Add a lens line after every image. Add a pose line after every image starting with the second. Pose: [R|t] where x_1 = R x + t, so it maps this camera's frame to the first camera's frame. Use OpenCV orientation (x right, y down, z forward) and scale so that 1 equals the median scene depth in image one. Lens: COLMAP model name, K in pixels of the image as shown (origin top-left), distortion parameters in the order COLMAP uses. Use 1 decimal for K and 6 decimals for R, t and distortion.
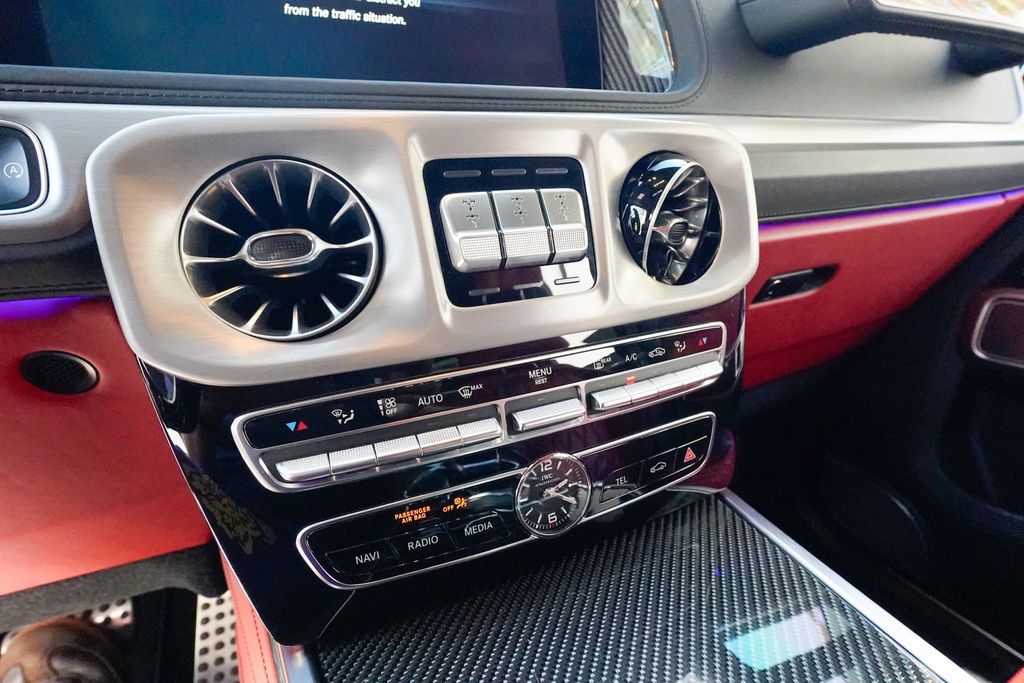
lens RADIAL K [[472.1, 0, 506.3], [0, 472.1, 344.8], [0, 0, 1]] dist [-0.018918, 0.010163]
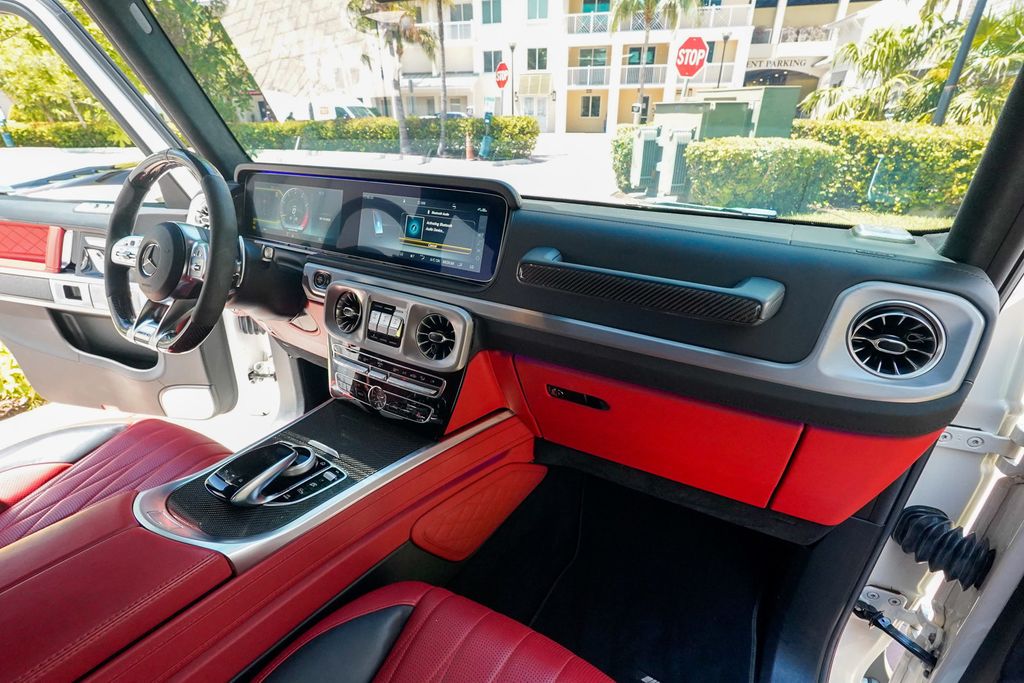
lens RADIAL K [[472.1, 0, 506.3], [0, 472.1, 344.8], [0, 0, 1]] dist [-0.018918, 0.010163]
pose [[0.571078, 0.371485, -0.732030, 3.220001], [-0.311399, 0.923129, 0.225531, -1.192469], [0.759540, 0.099158, 0.642859, -0.596381]]
